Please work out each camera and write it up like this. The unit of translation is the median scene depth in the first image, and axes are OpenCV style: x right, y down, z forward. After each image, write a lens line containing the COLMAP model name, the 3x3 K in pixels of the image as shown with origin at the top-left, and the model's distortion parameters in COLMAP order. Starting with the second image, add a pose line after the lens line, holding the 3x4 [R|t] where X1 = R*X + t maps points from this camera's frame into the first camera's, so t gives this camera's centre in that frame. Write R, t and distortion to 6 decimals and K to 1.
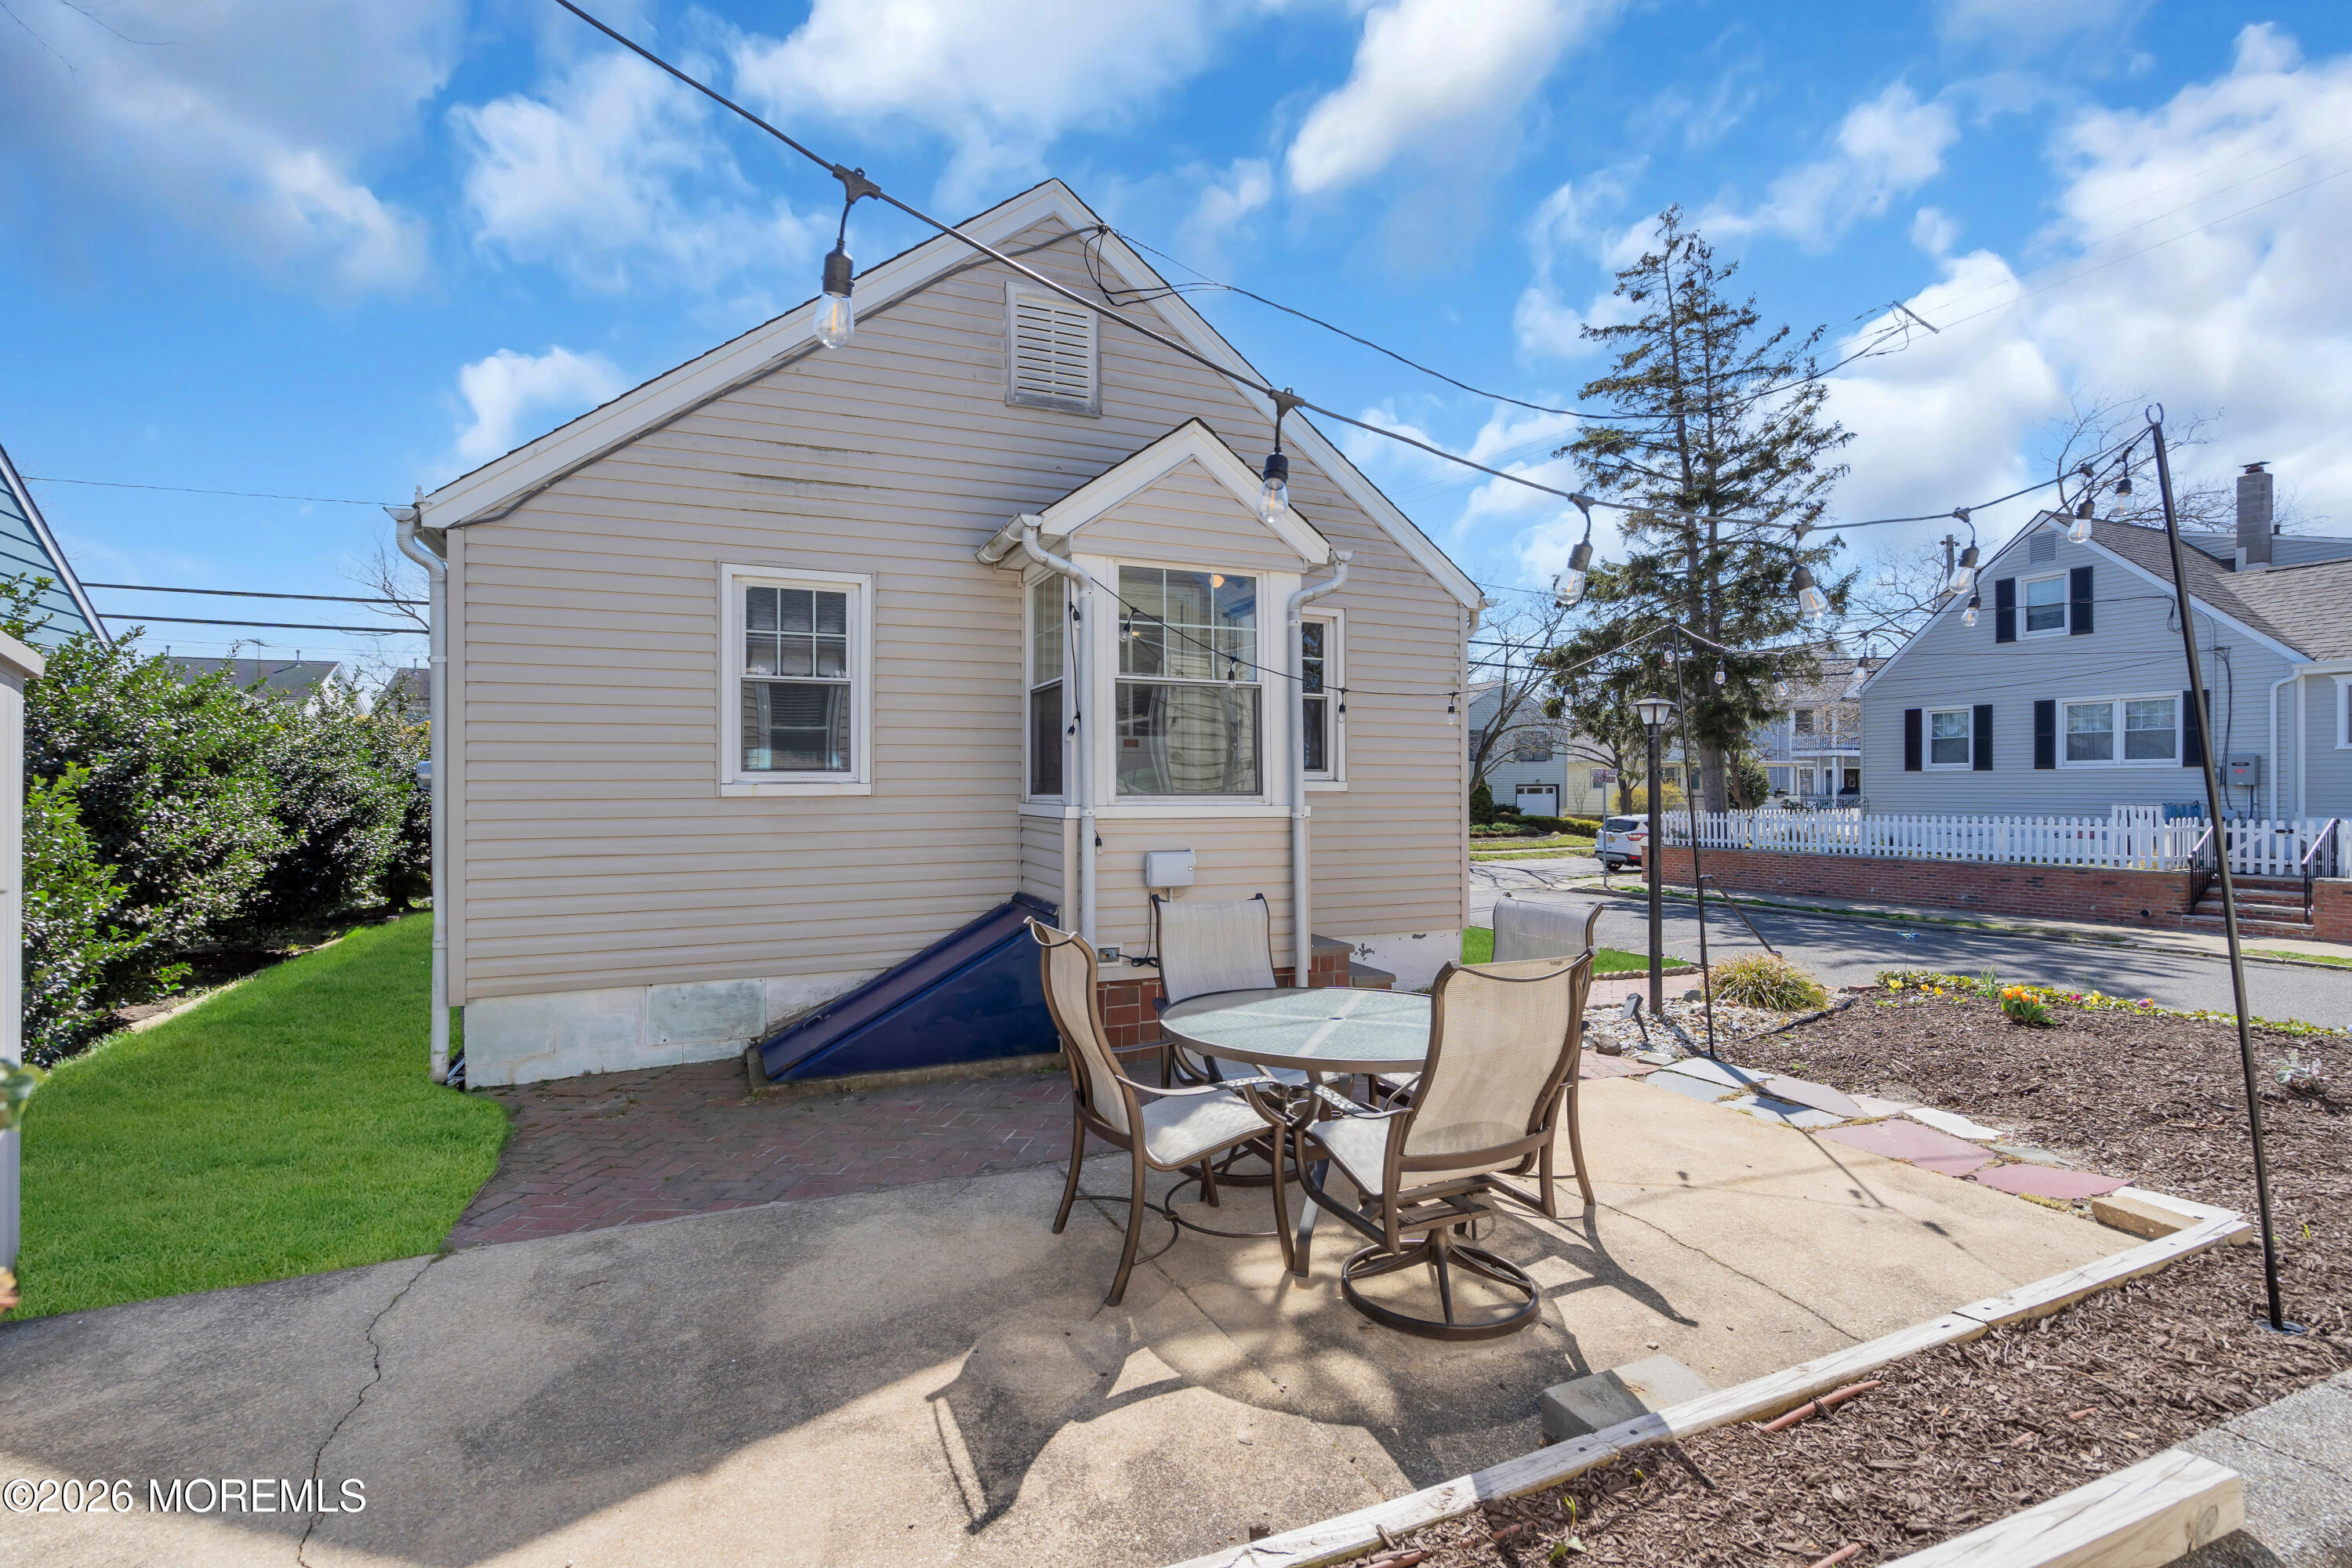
lens RADIAL K [[1060.2, 0, 1177.6], [0, 1060.2, 774.7], [0, 0, 1]] dist [-0.000965, 0.000324]
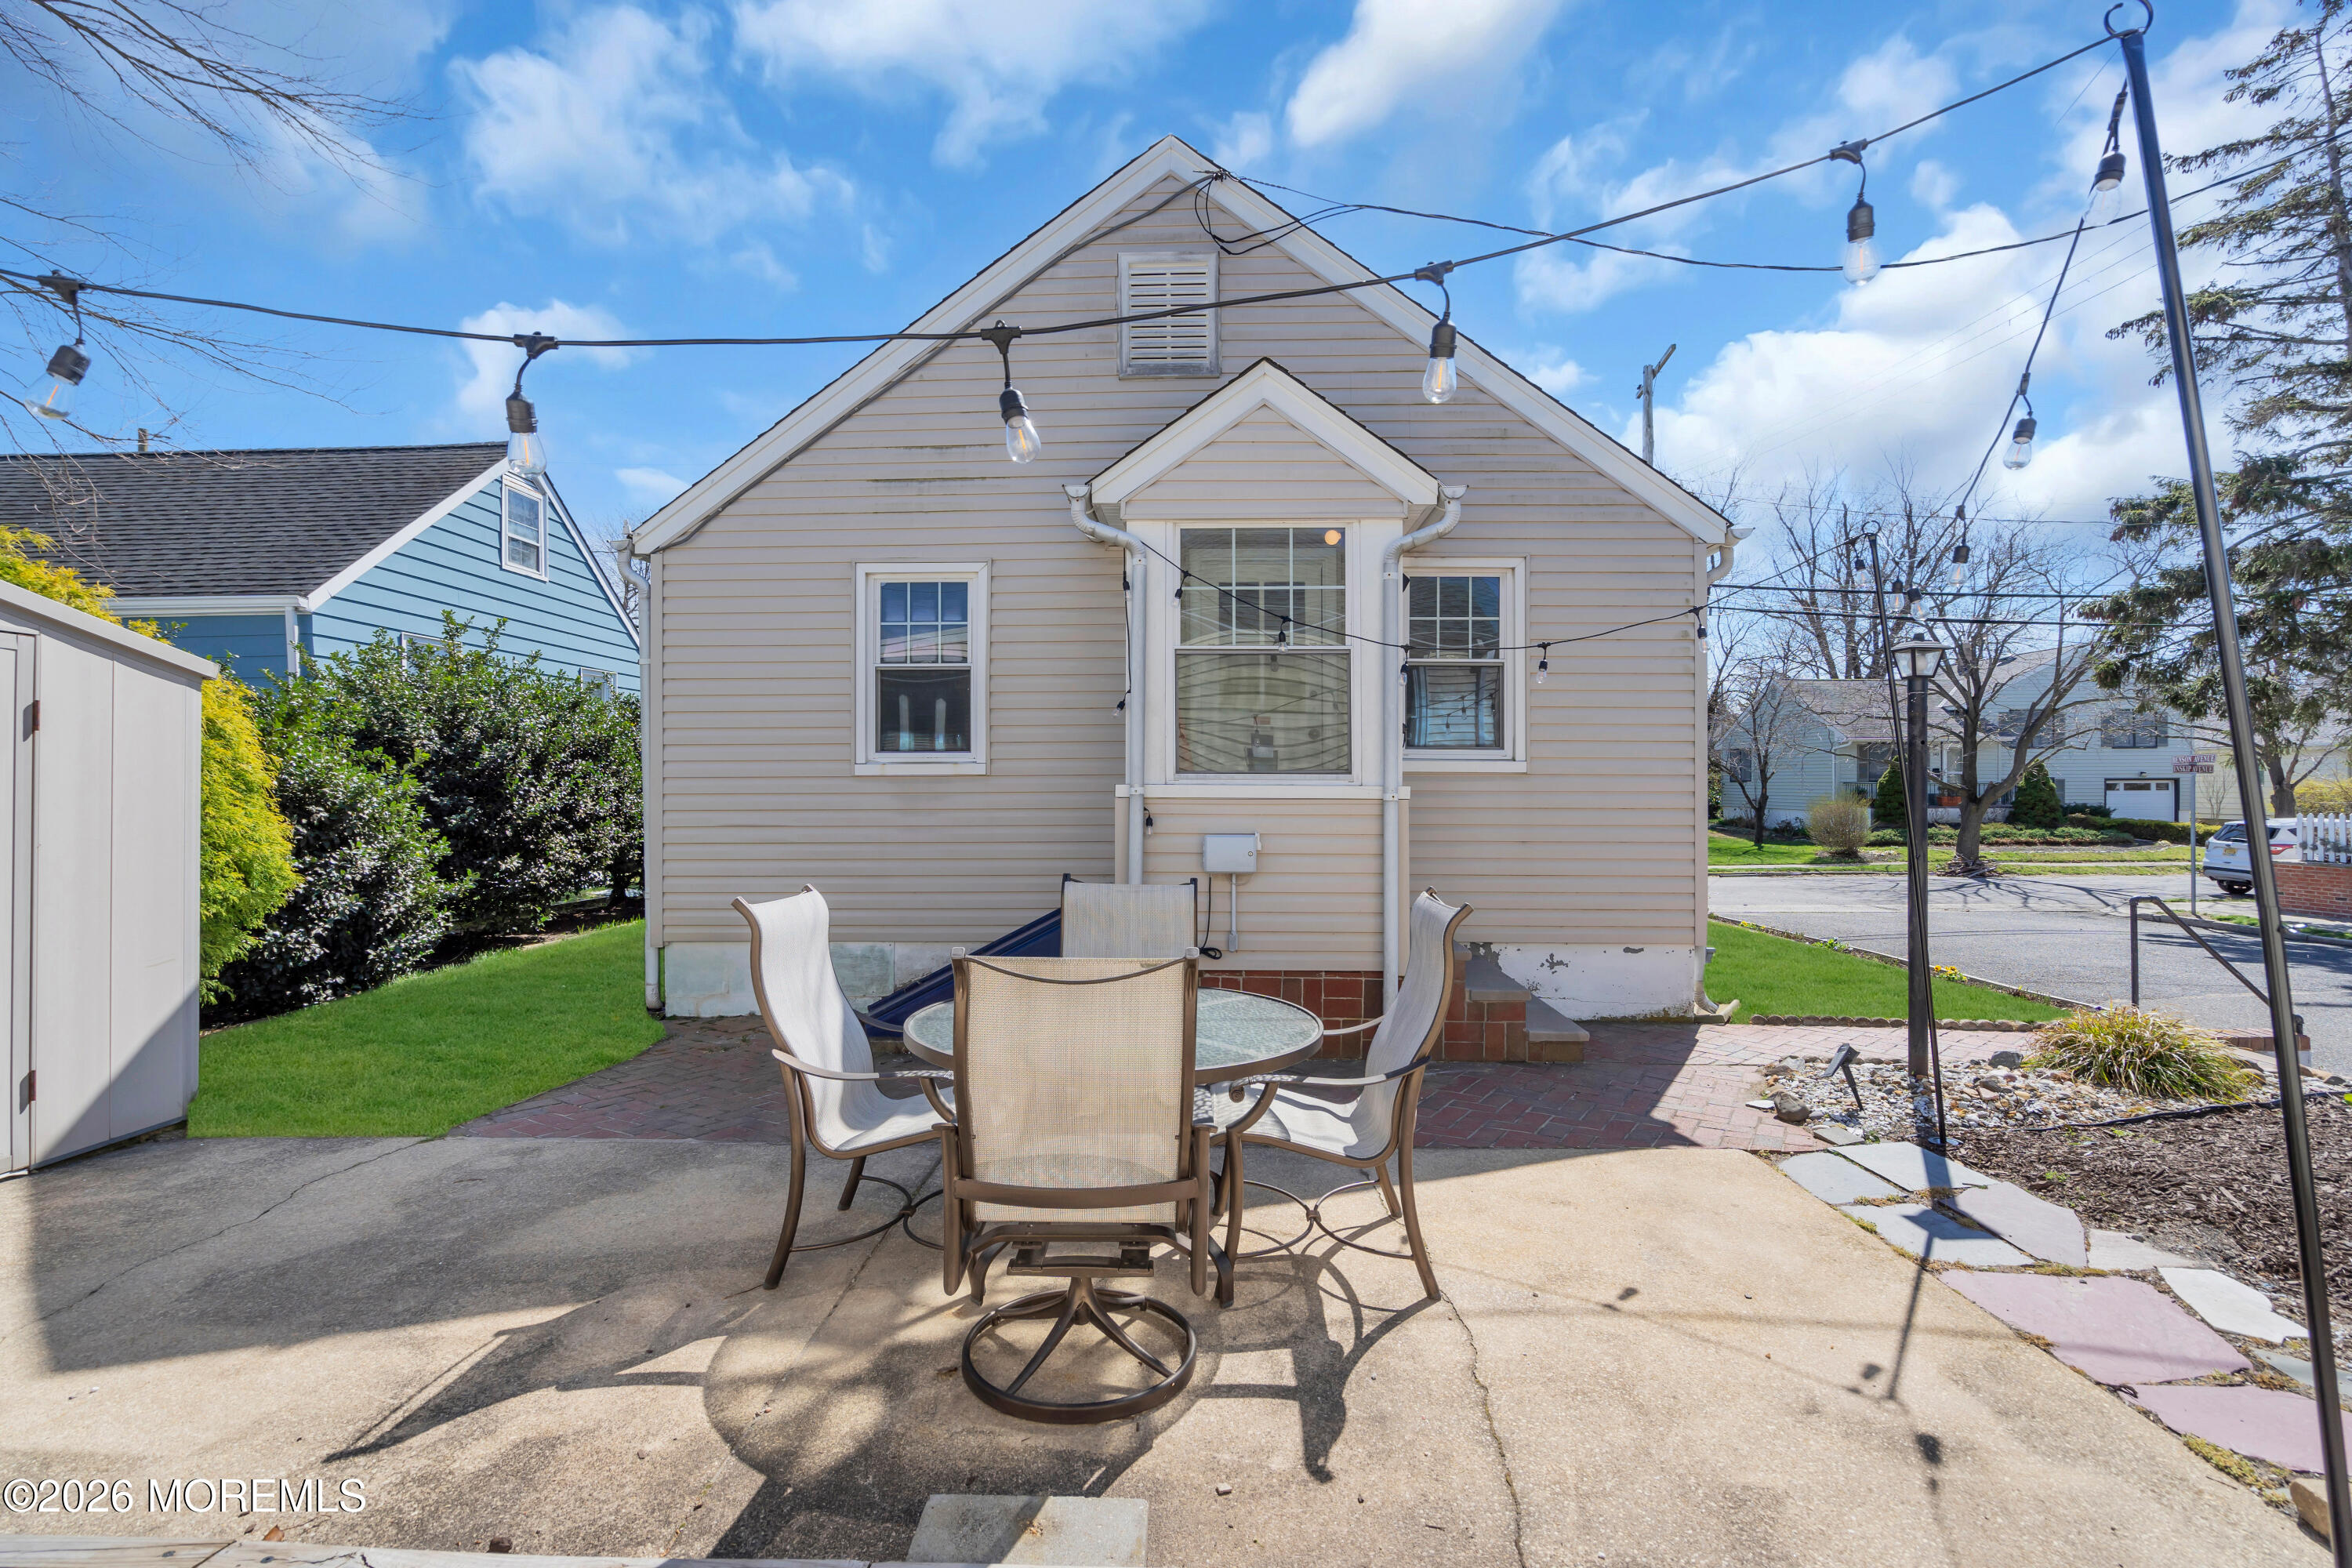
lens RADIAL K [[1060.2, 0, 1184.2], [0, 1060.2, 776.0], [0, 0, 1]] dist [-0.000965, 0.000324]
pose [[0.903297, -0.000595, -0.429016, 0.346587], [0.002829, 0.999986, 0.004568, 0.016931], [0.429007, -0.005339, 0.903285, 0.149769]]
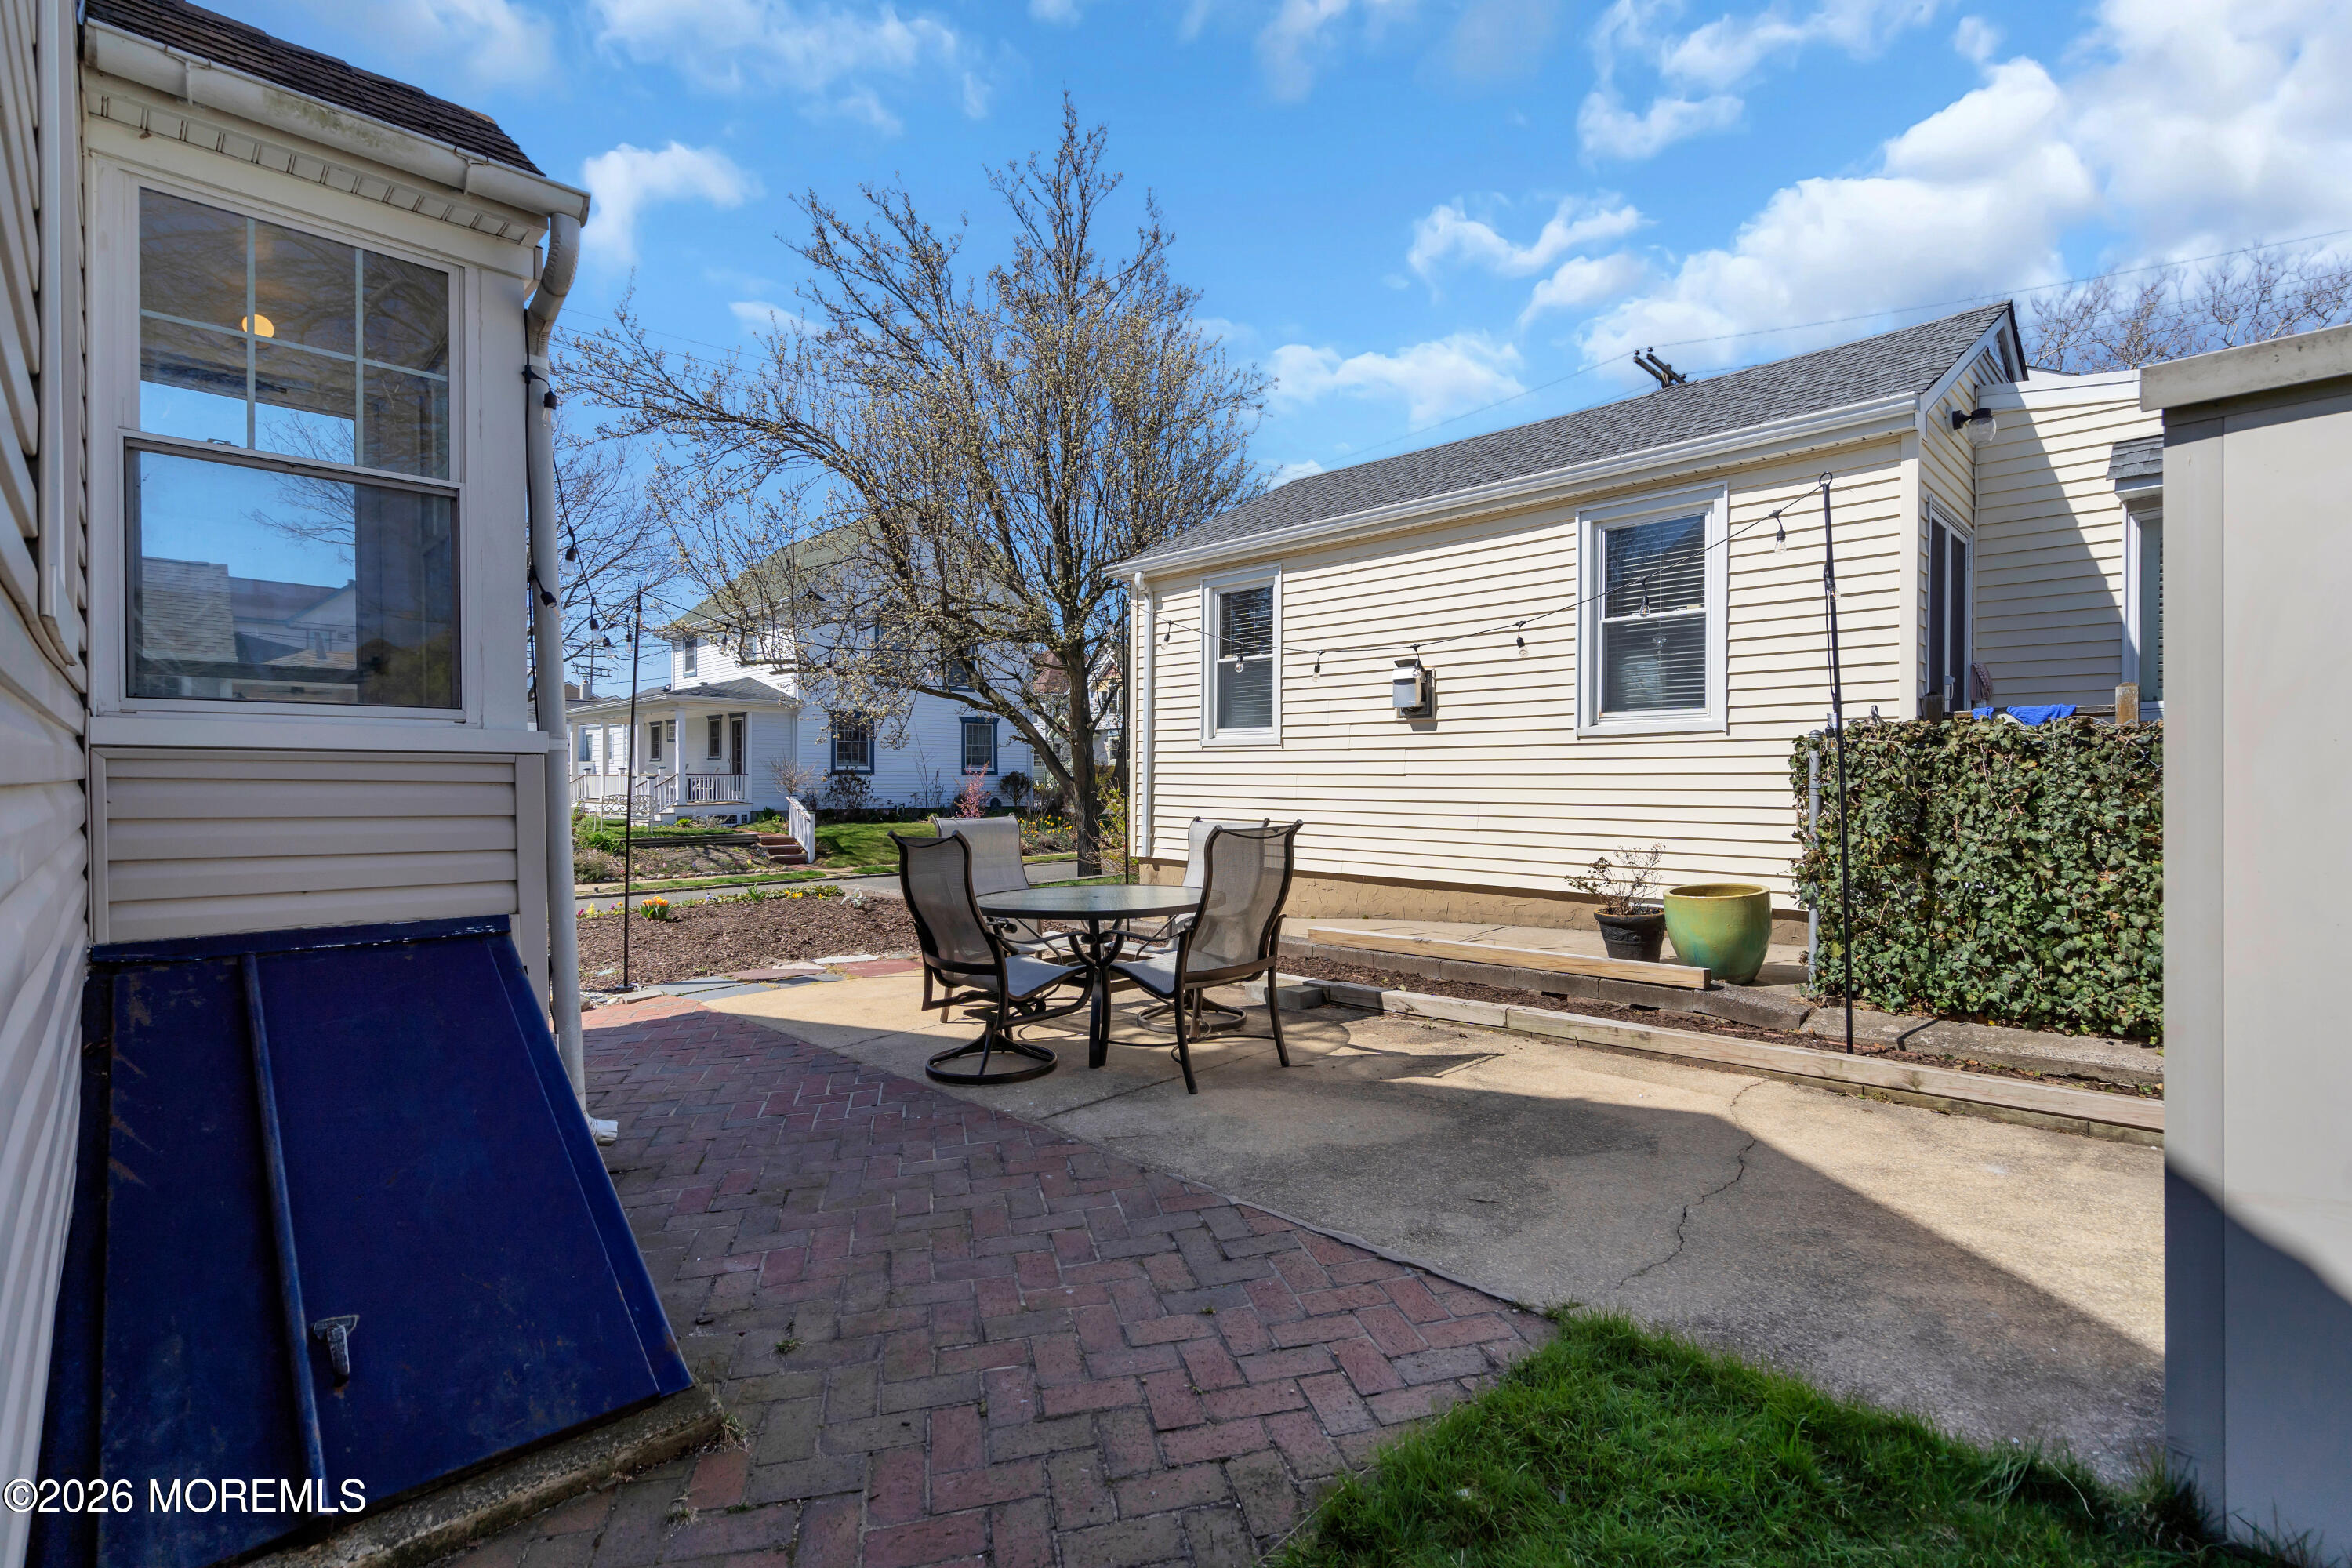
lens RADIAL K [[1060.2, 0, 1225.2], [0, 1060.2, 802.1], [0, 0, 1]] dist [-0.000965, 0.000324]
pose [[-0.382826, -0.012448, 0.923737, -0.709686], [-0.016038, 0.999848, 0.006827, 0.059473], [-0.923681, -0.012201, -0.382967, 0.836238]]
